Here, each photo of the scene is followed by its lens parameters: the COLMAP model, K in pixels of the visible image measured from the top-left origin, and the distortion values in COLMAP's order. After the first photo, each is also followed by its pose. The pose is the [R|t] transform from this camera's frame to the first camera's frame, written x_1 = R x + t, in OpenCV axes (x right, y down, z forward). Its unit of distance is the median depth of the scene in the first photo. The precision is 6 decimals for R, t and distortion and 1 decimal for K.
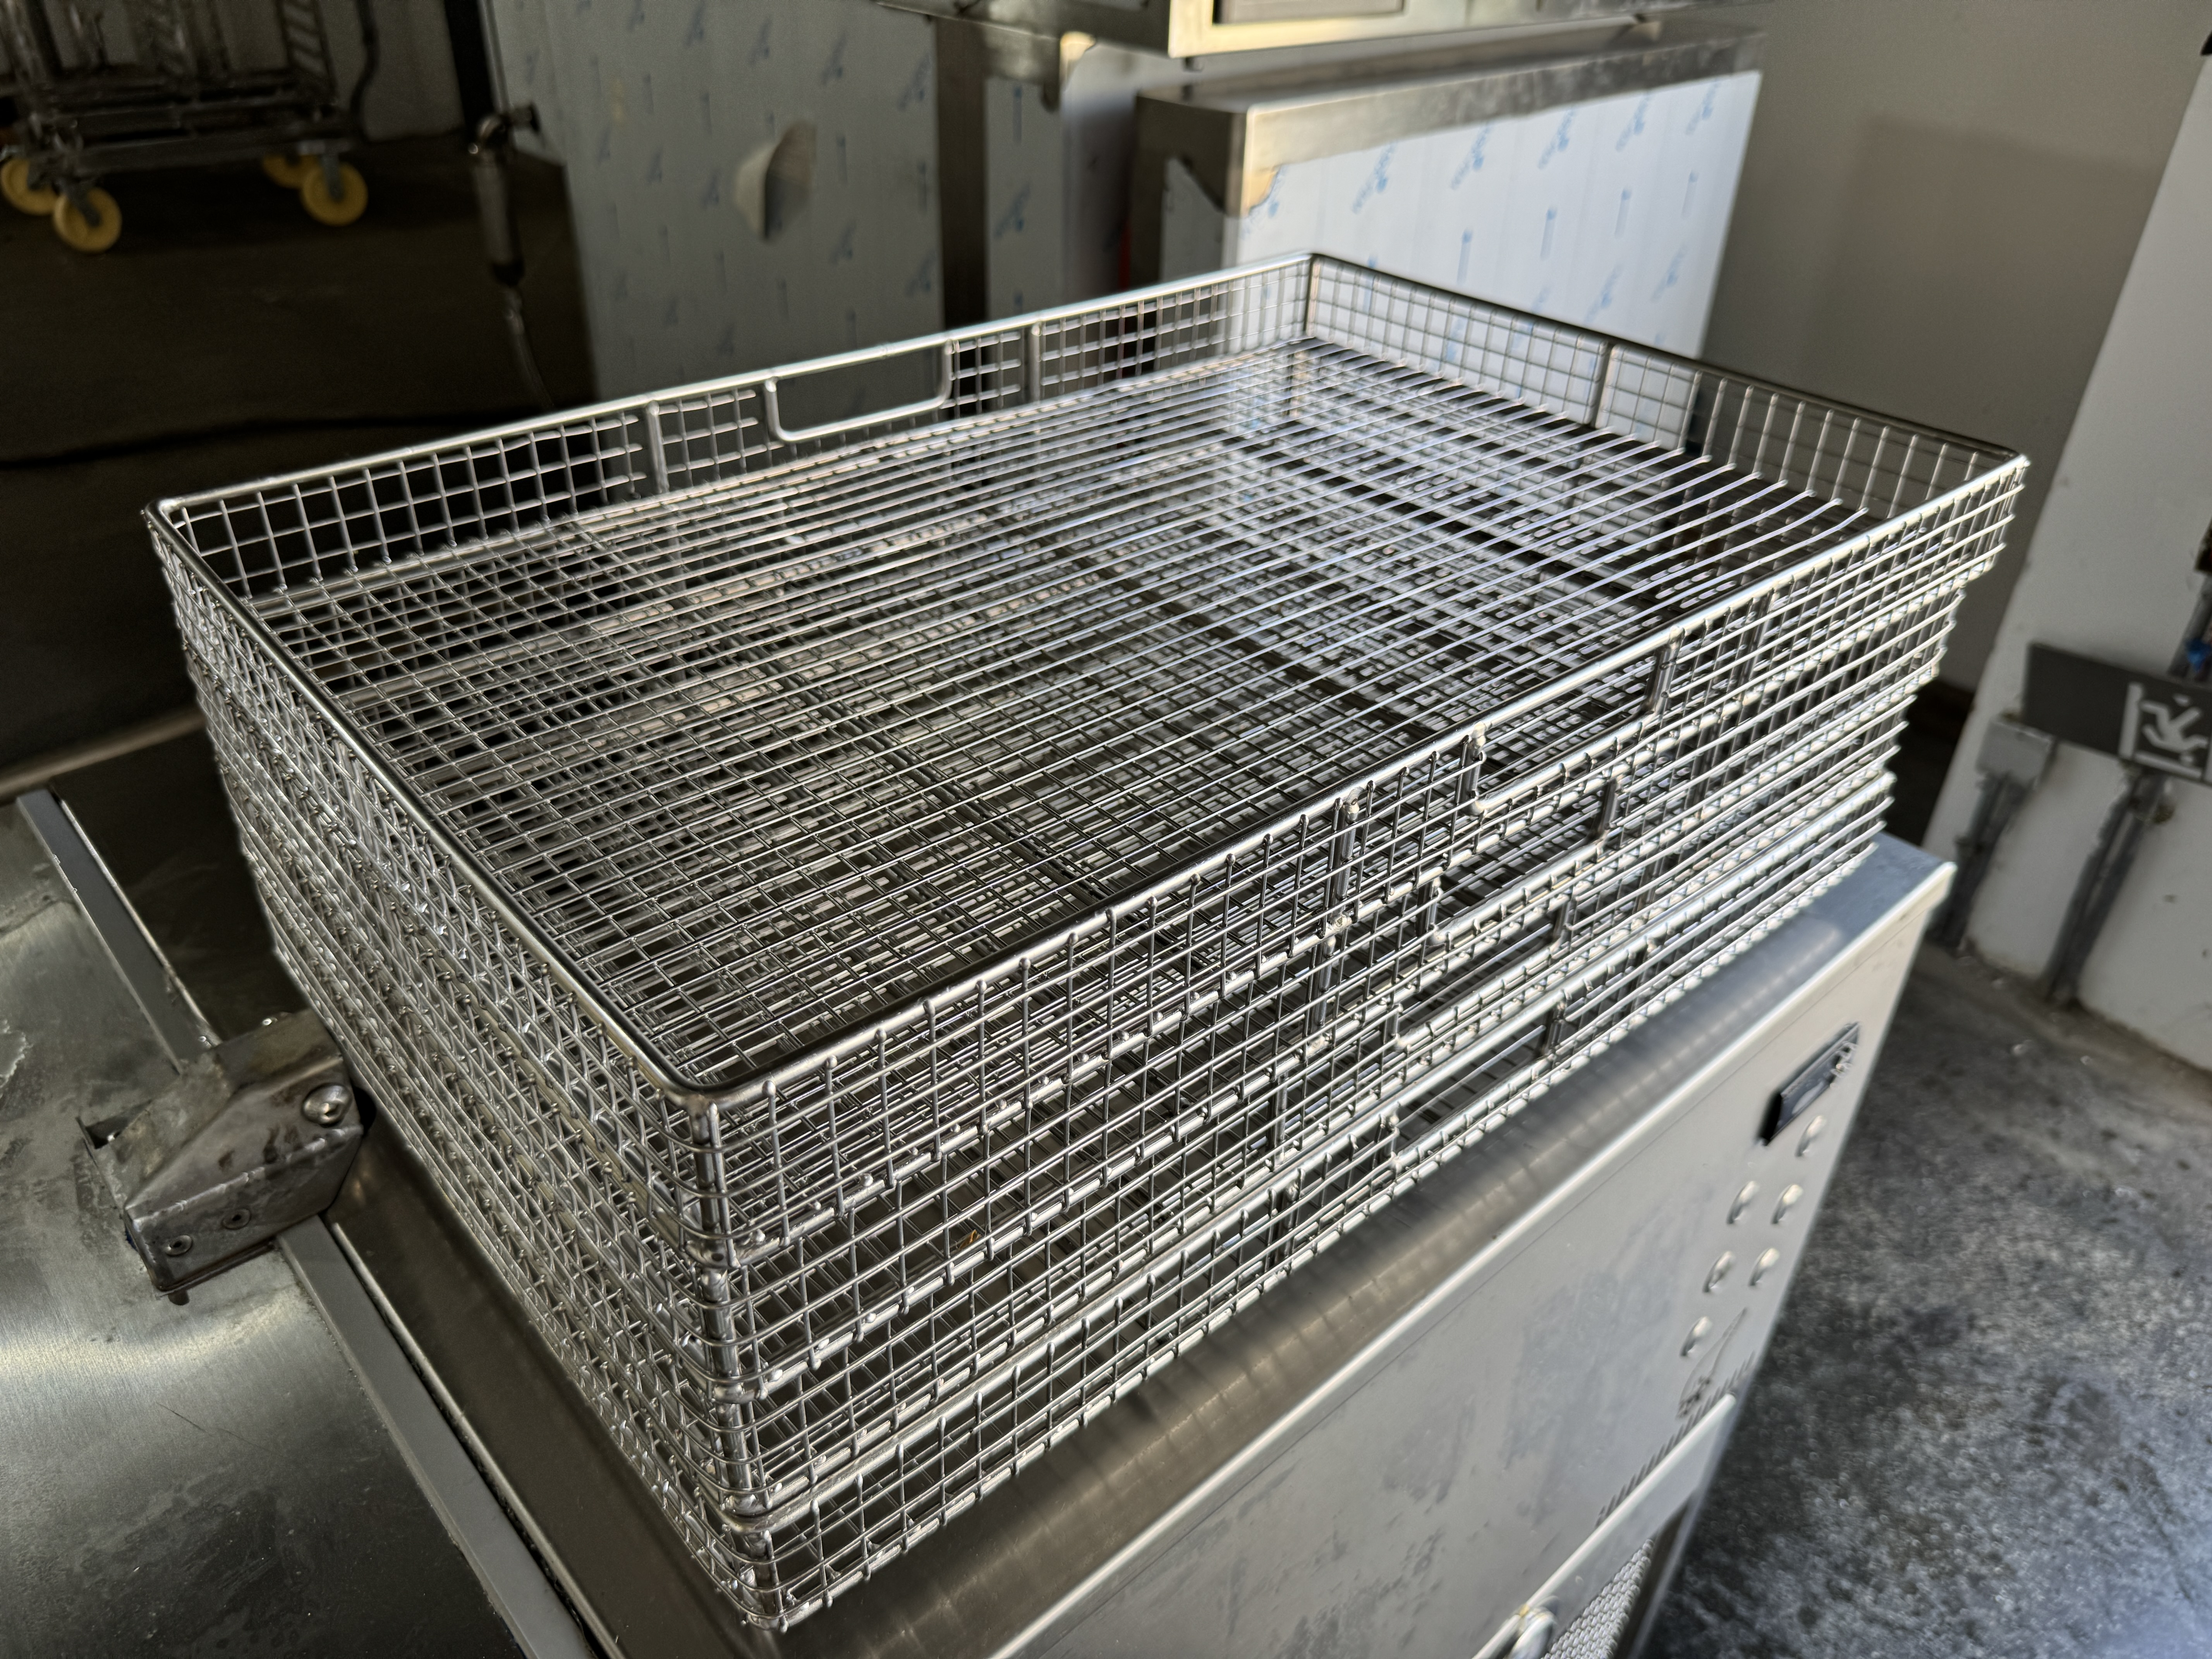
lens RADIAL K [[1568.9, 0, 1106.0], [0, 1568.9, 829.5], [0, 0, 1]] dist [0.009669, -0.039530]
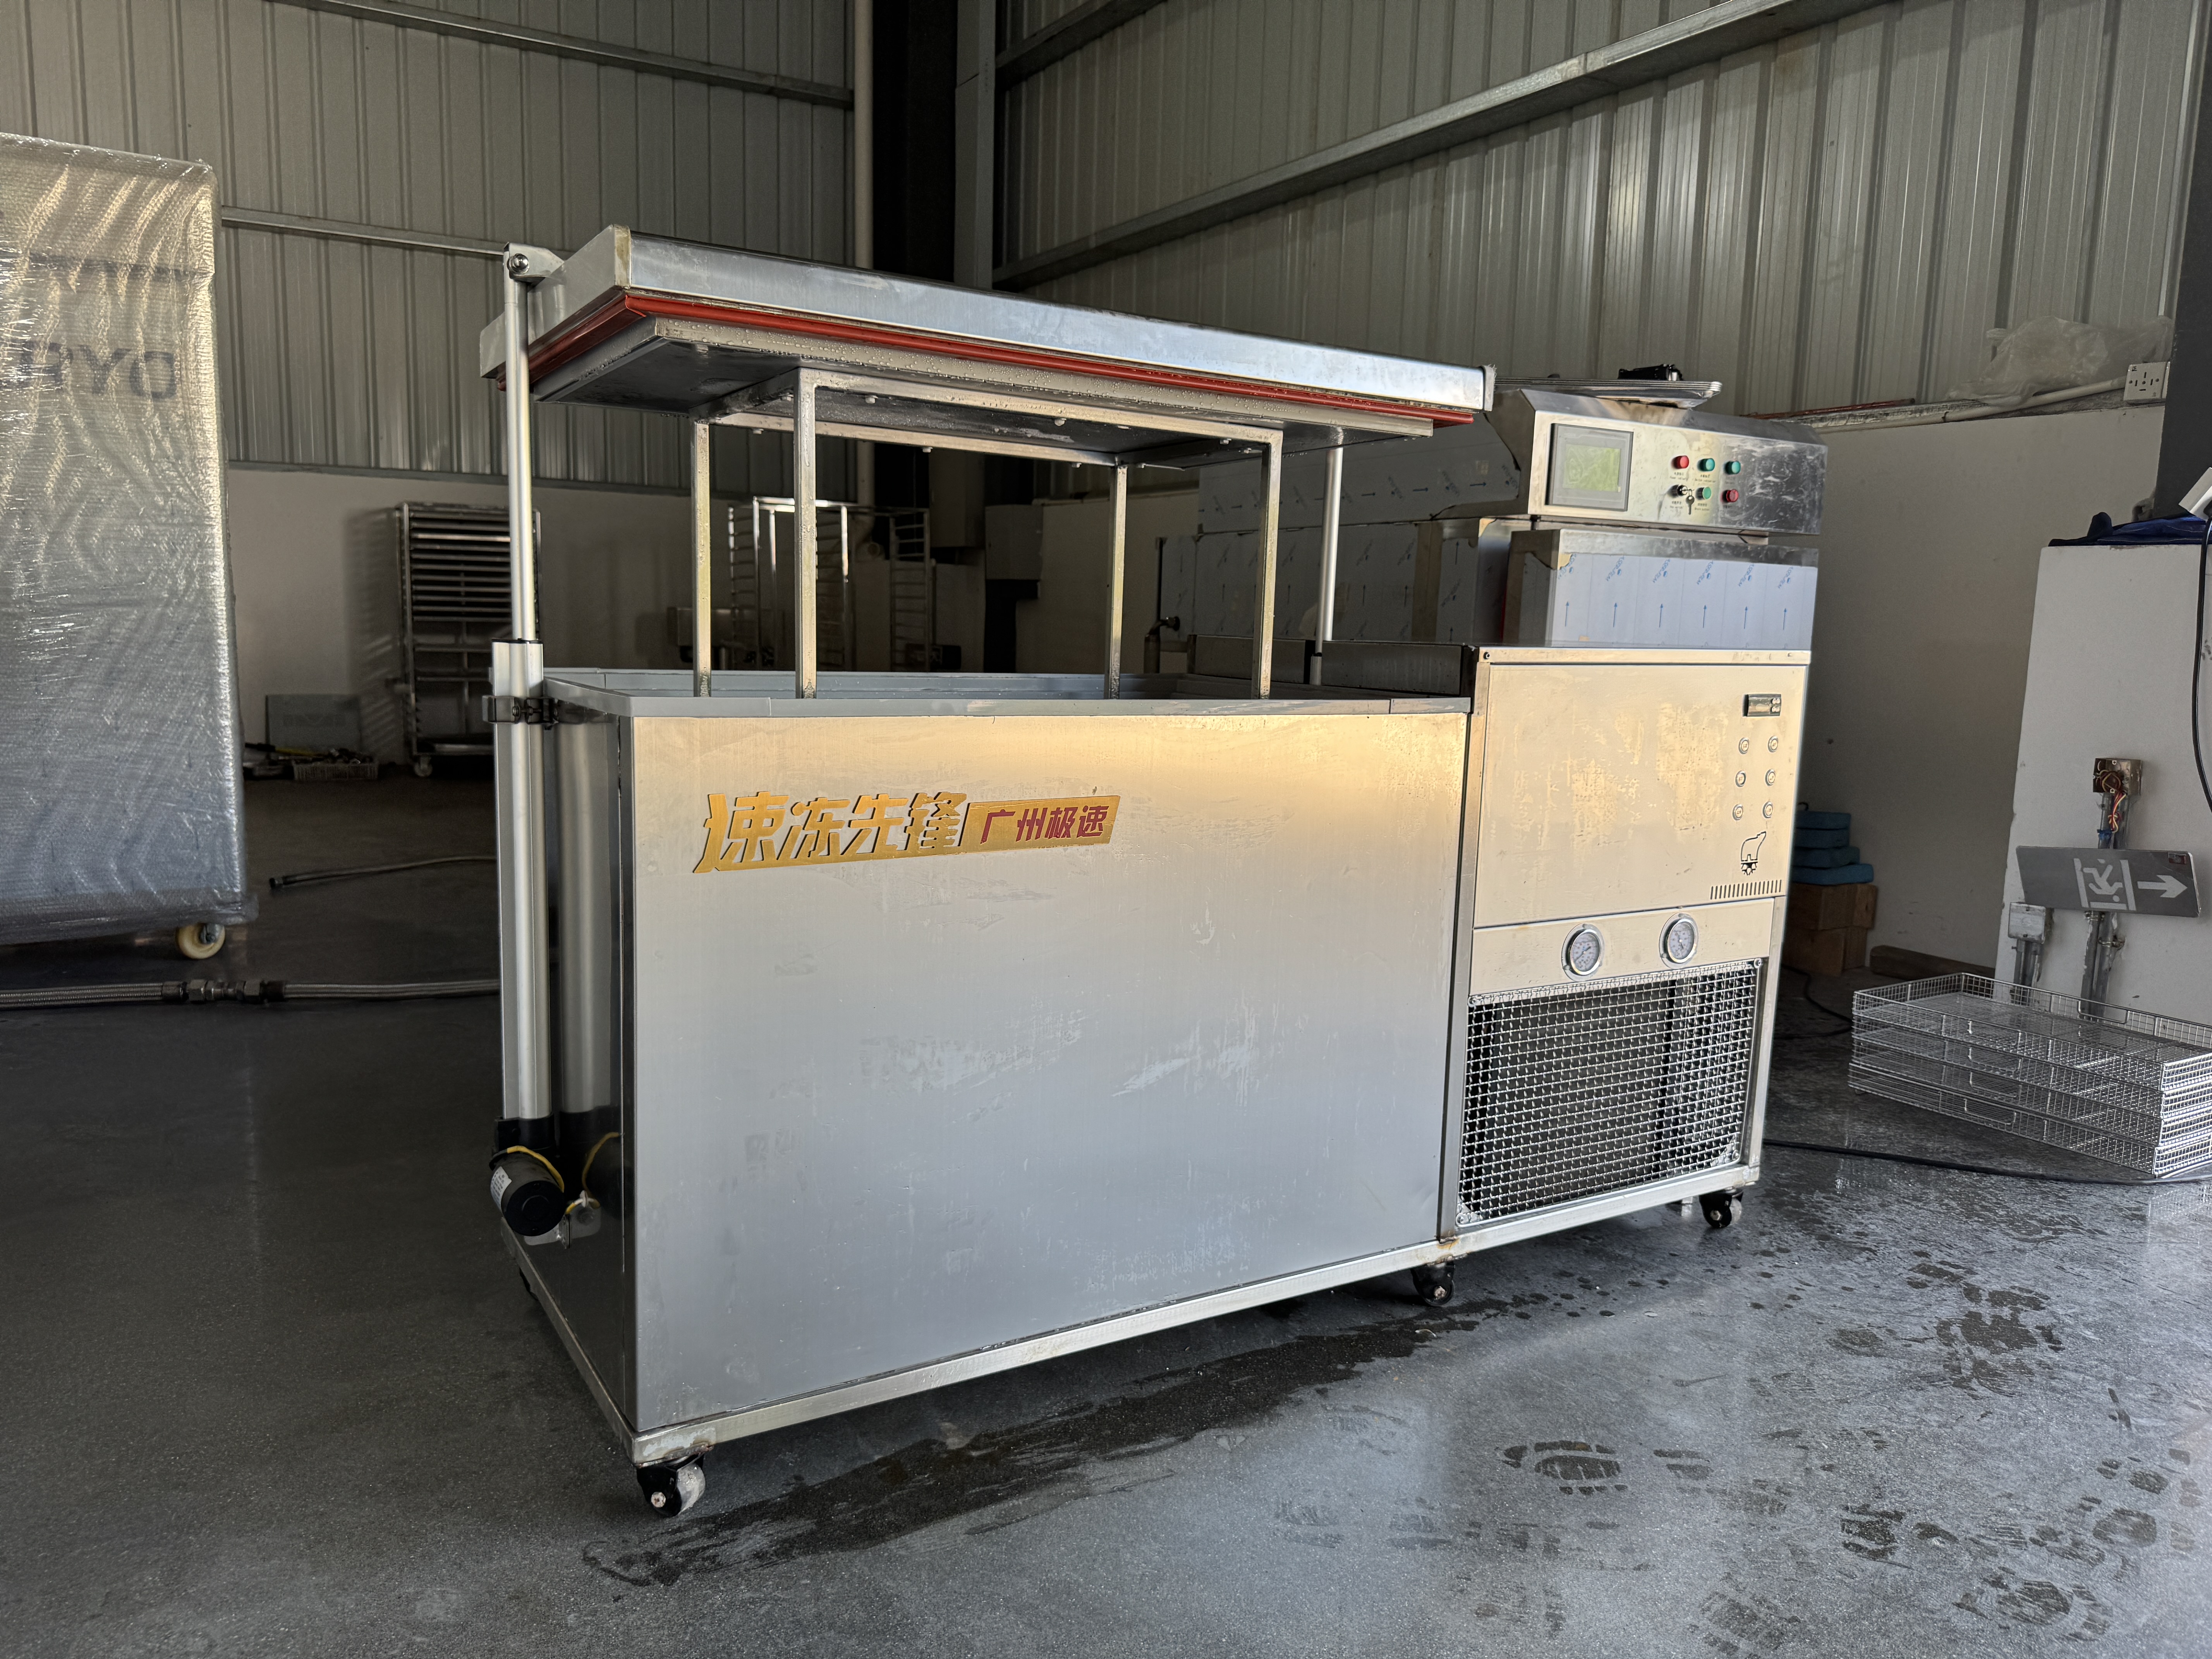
lens RADIAL K [[1568.9, 0, 1106.0], [0, 1568.9, 829.5], [0, 0, 1]] dist [0.009669, -0.039530]
pose [[0.979805, 0.040180, -0.195878, -0.087655], [-0.125085, 0.887427, -0.443653, 0.943290], [0.156002, 0.459195, 0.874531, -0.870718]]
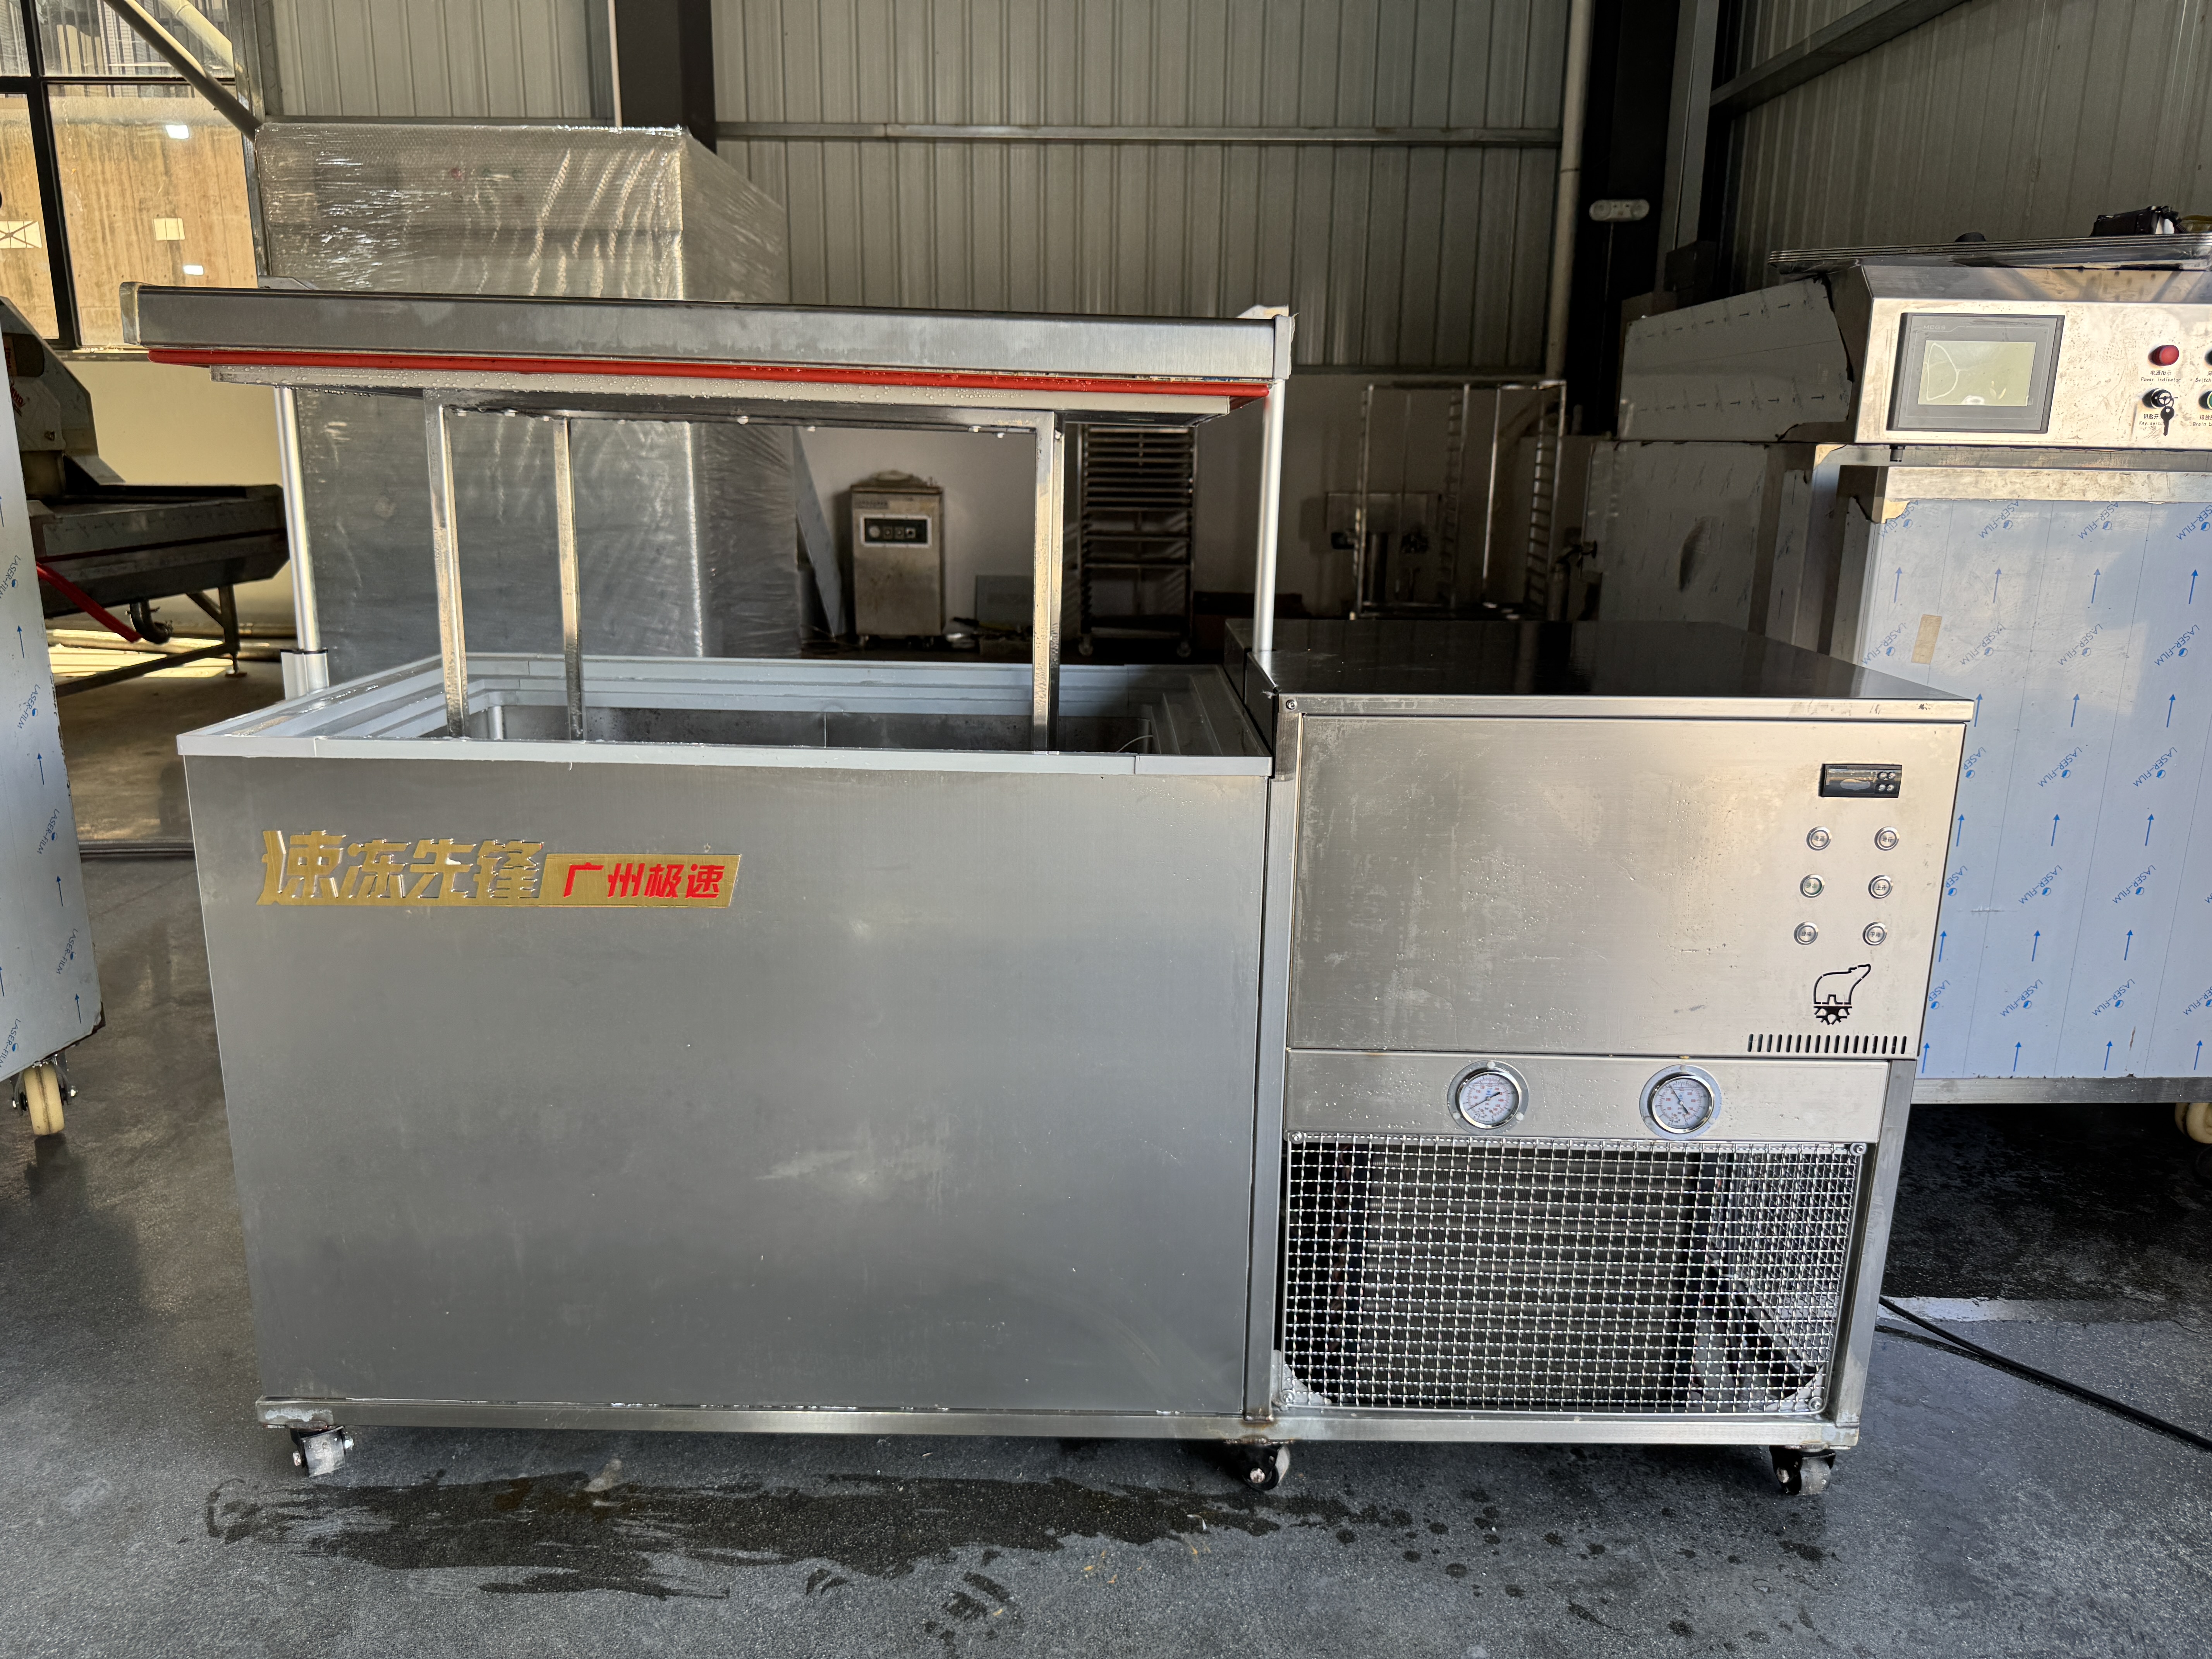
lens RADIAL K [[1578.5, 0, 1106.0], [0, 1578.5, 829.5], [0, 0, 1]] dist [-0.018514, 0.000640]
pose [[0.734252, 0.157426, -0.660372, 0.553344], [-0.390050, 0.893985, -0.220571, 0.521369], [0.555640, 0.419533, 0.717814, -0.477793]]
